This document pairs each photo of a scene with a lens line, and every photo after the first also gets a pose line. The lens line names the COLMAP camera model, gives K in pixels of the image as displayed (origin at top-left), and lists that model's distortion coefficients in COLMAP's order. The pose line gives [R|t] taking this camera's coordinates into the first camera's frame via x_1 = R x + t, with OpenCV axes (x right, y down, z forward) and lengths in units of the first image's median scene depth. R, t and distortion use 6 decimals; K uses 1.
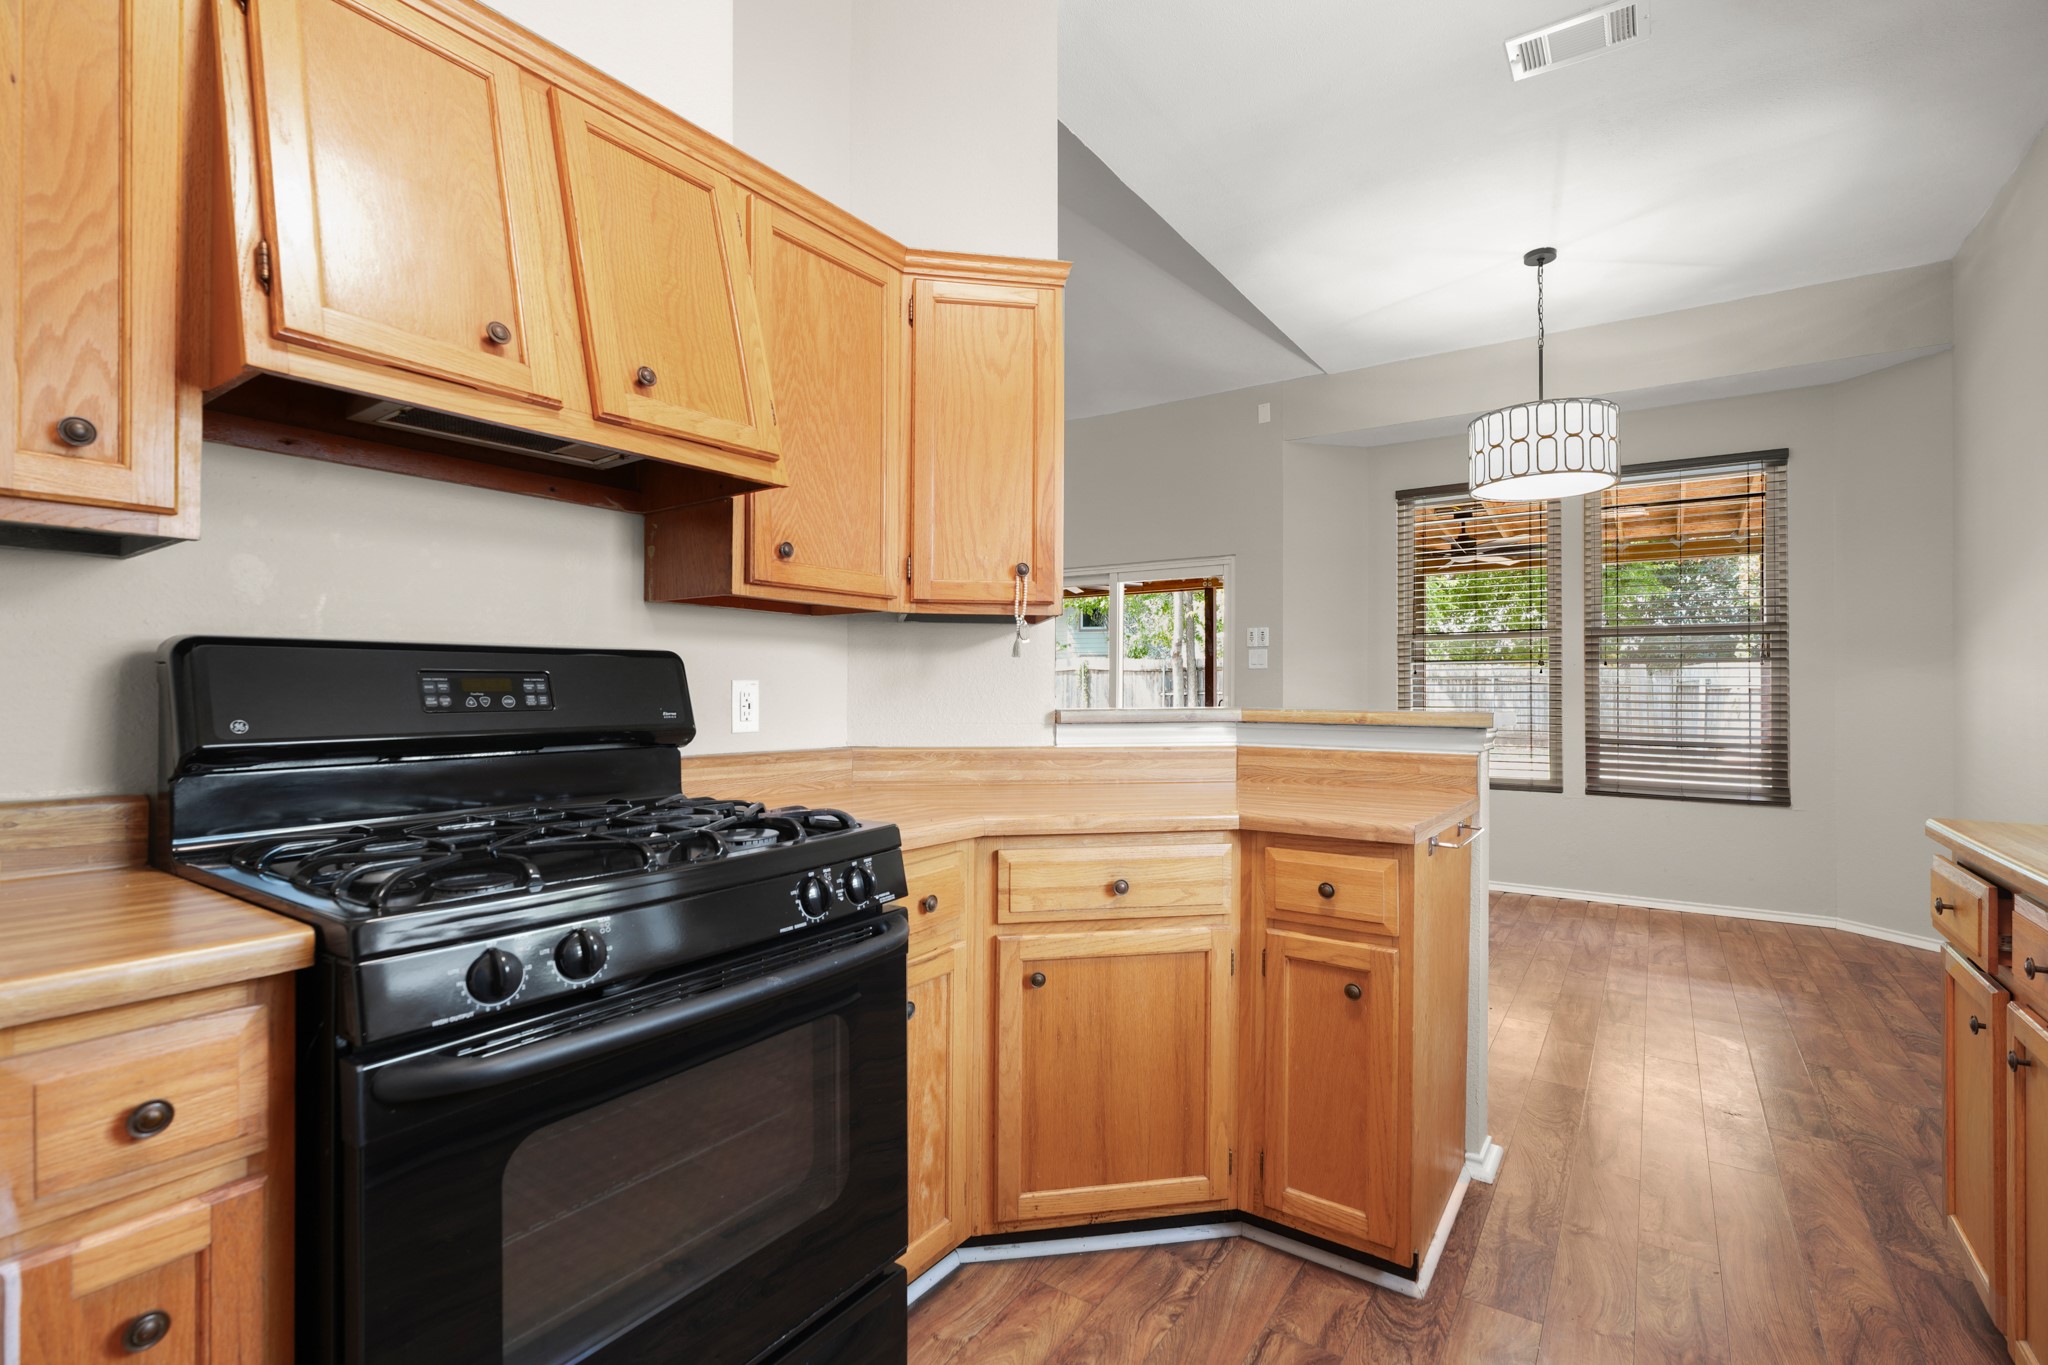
lens RADIAL K [[930.3, 0, 1024.0], [0, 930.3, 682.5], [0, 0, 1]] dist [-0.008881, -0.000178]
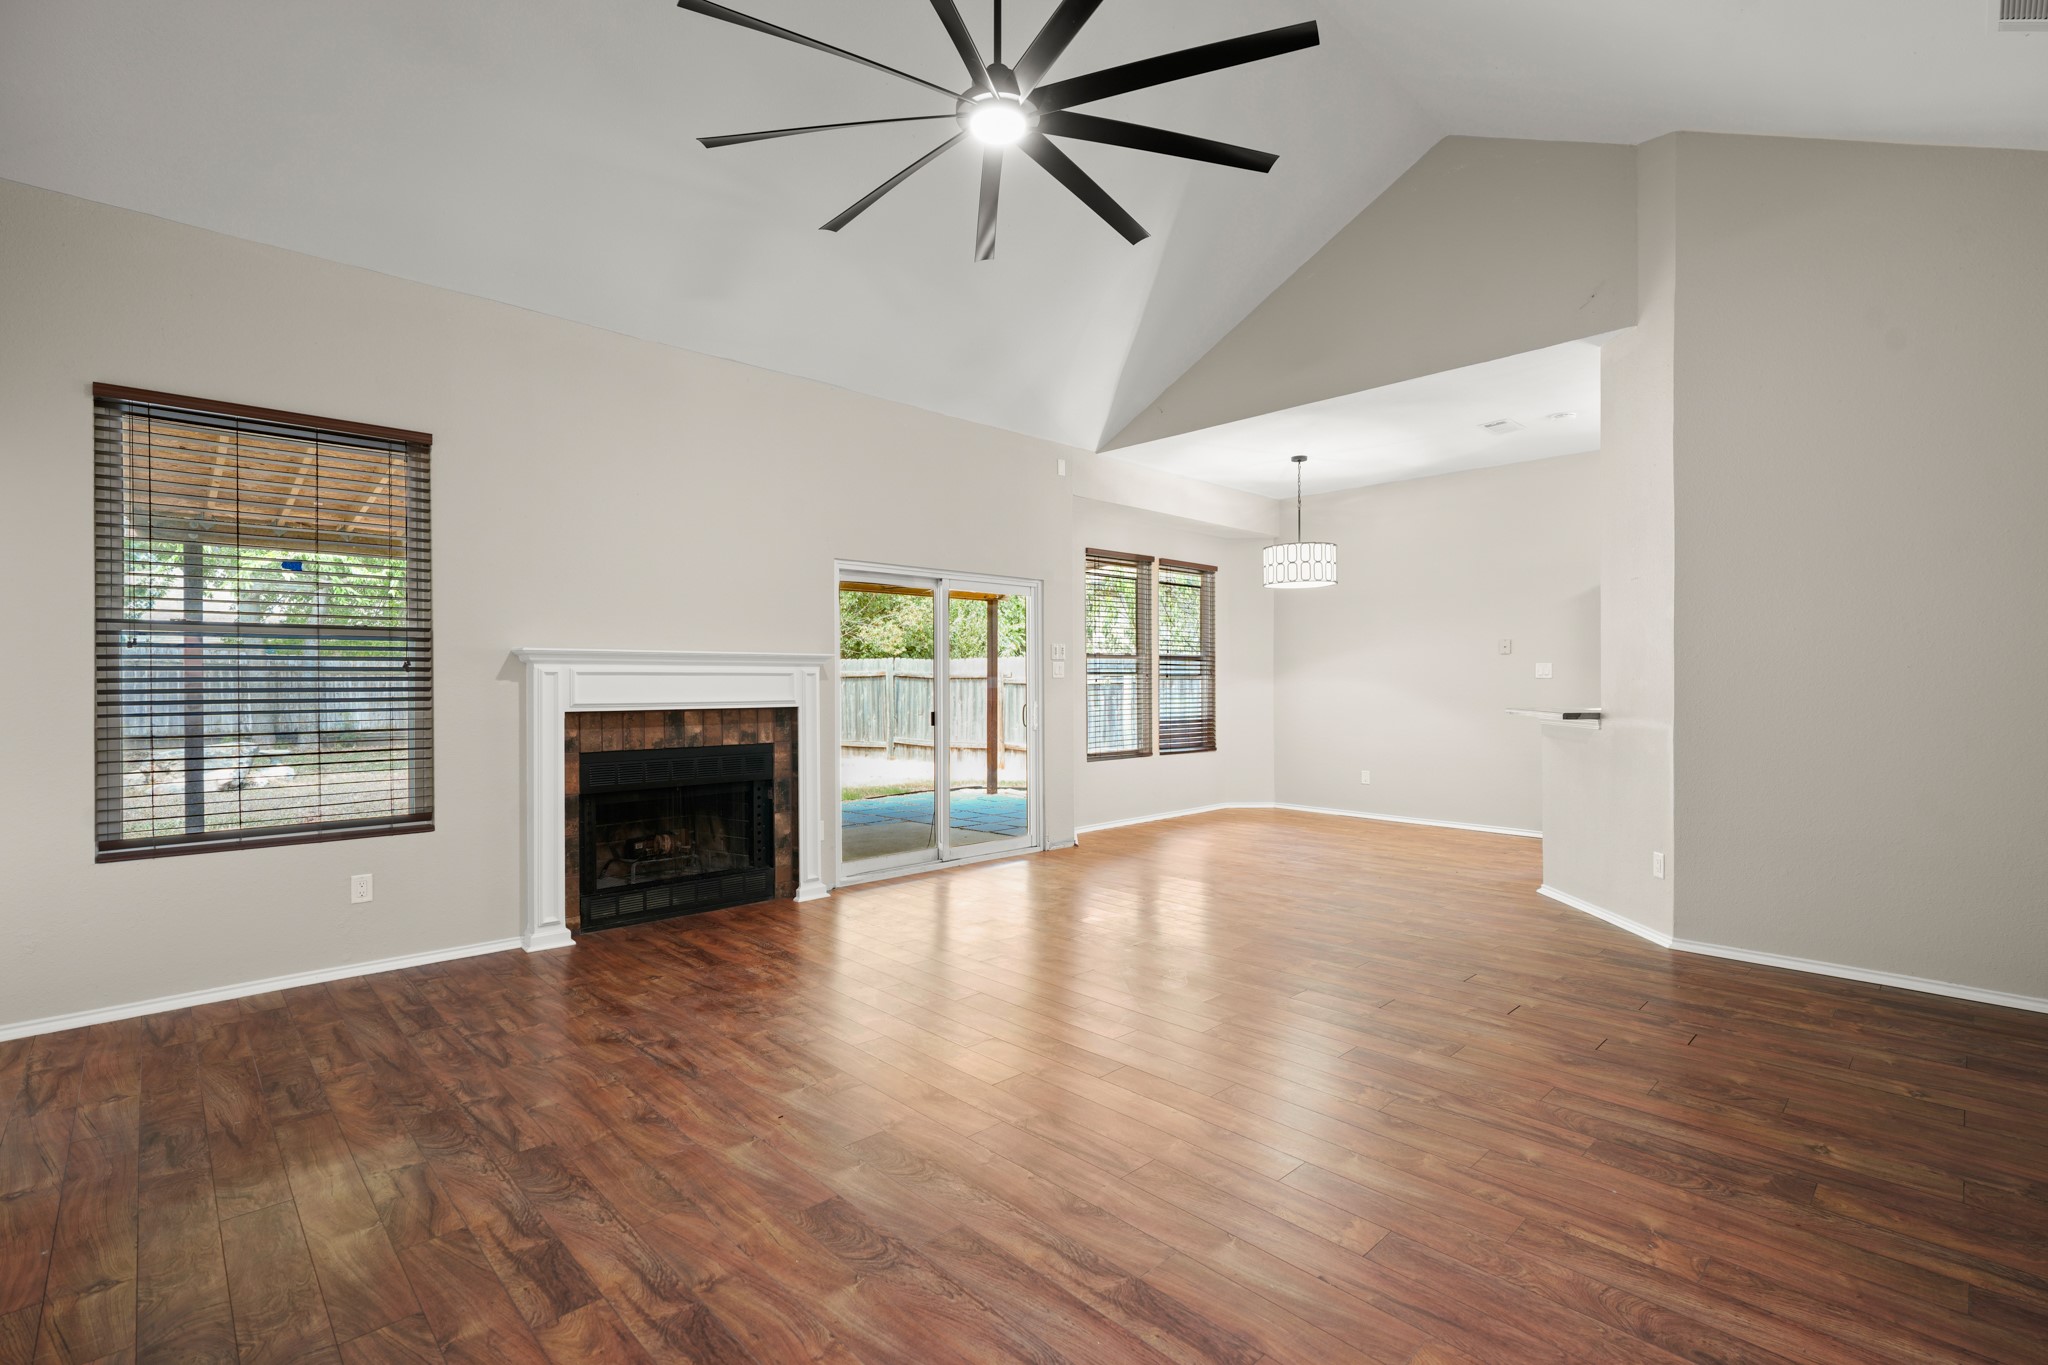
lens RADIAL K [[930.3, 0, 1024.0], [0, 930.3, 682.5], [0, 0, 1]] dist [-0.008881, -0.000178]
pose [[0.206254, -0.004920, 0.978486, -1.178709], [-0.002092, 0.999983, 0.005469, -0.018884], [-0.978496, -0.003175, 0.206241, 0.992896]]
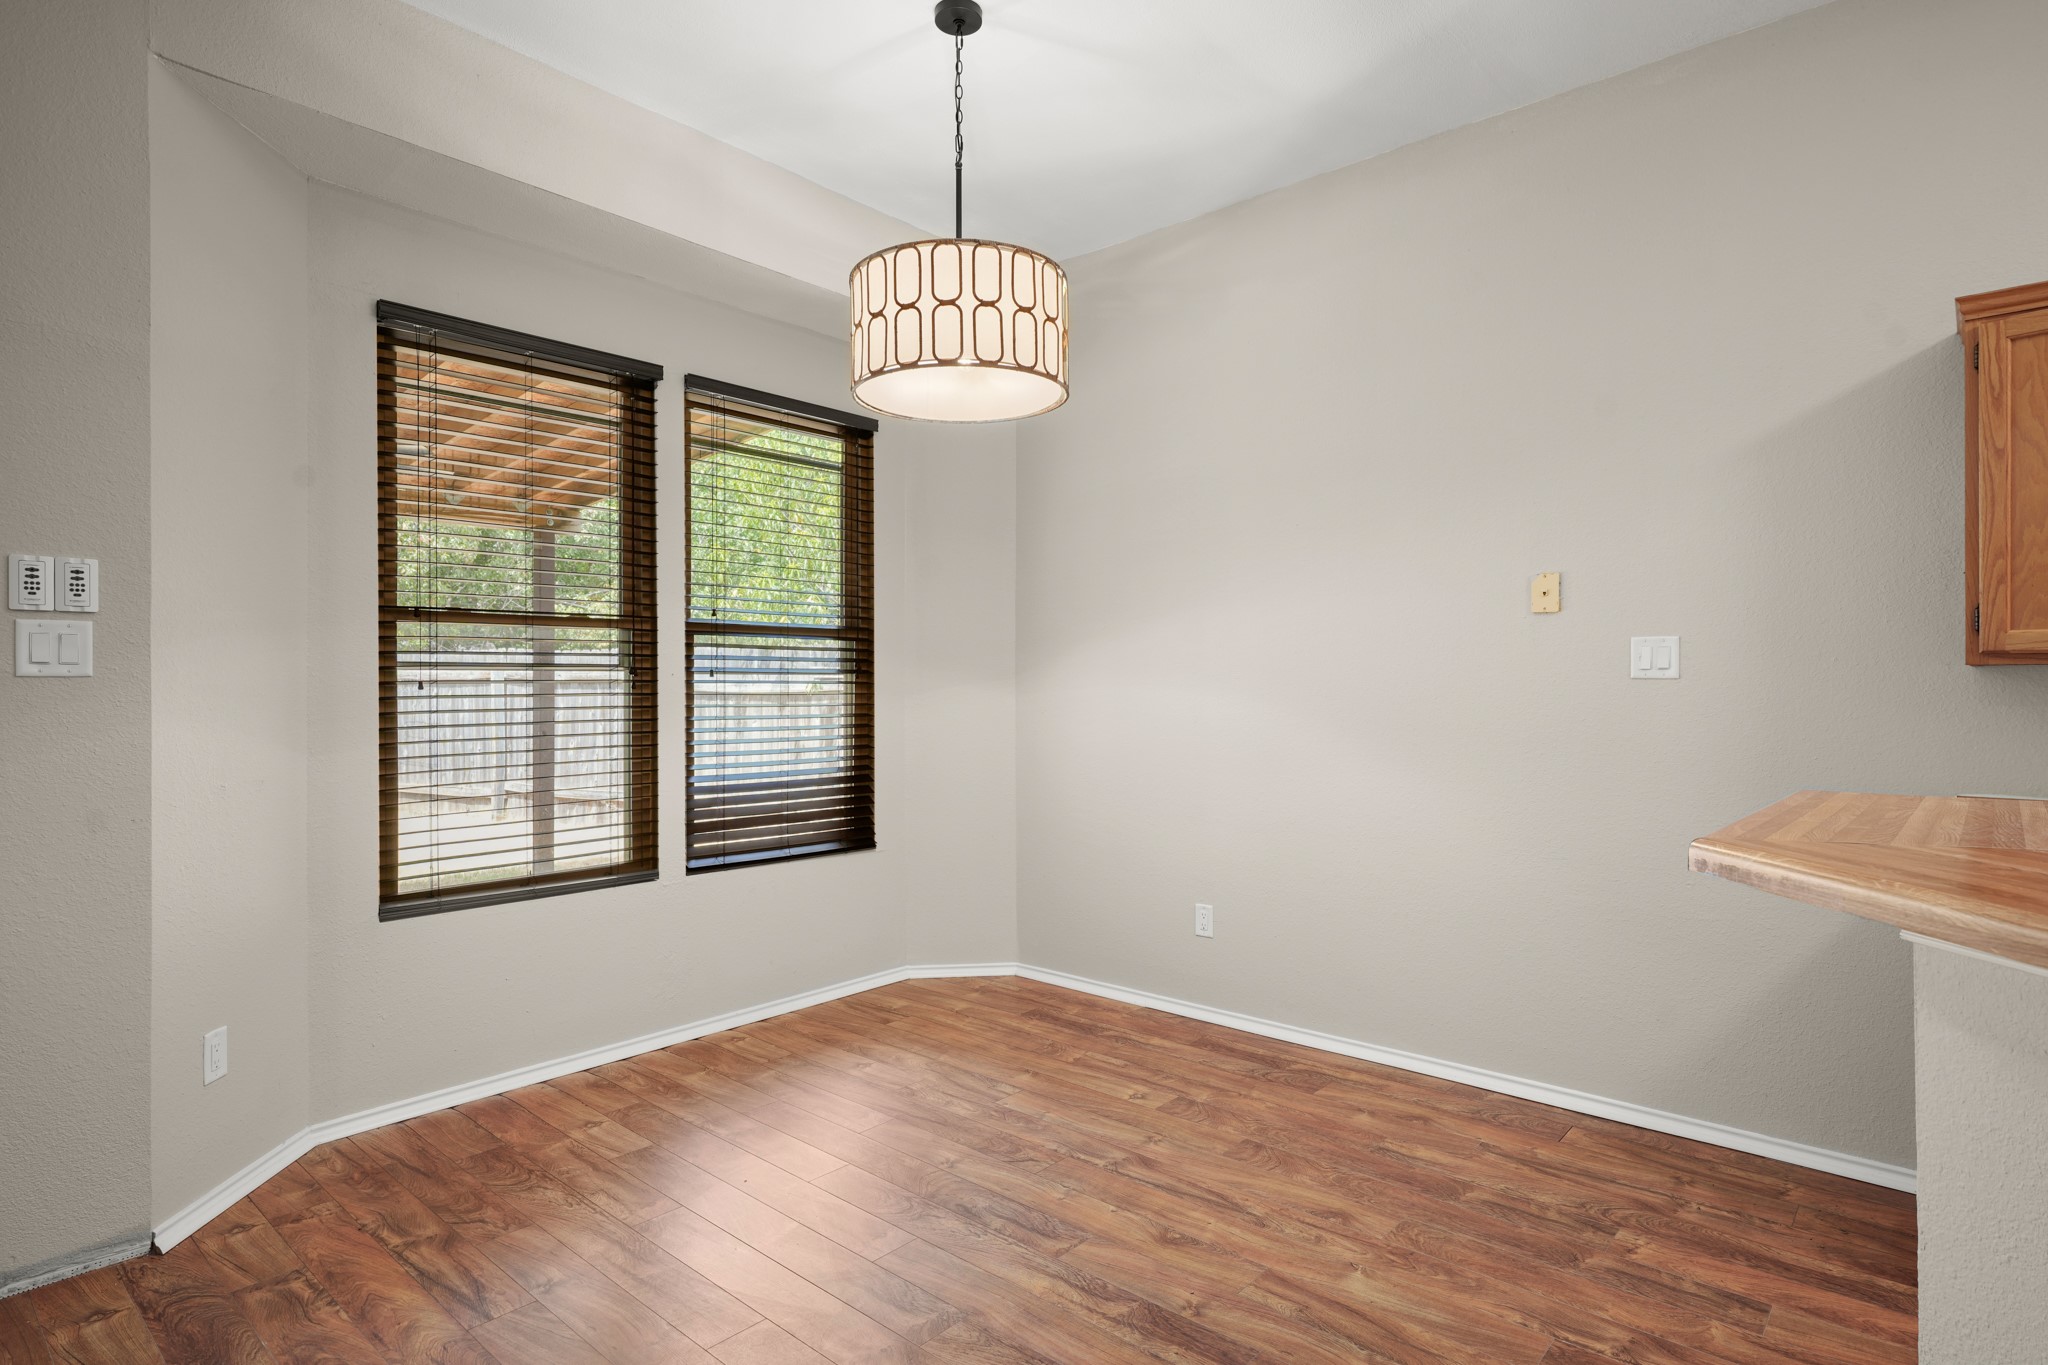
lens RADIAL K [[1068.5, 0, 1024.0], [0, 1068.5, 682.5], [0, 0, 1]] dist [-0.002950, -0.001468]
pose [[0.125193, -0.001649, 0.992131, -0.111233], [-0.001349, 0.999997, 0.001833, -0.016856], [-0.992132, -0.001568, 0.125190, 0.745095]]
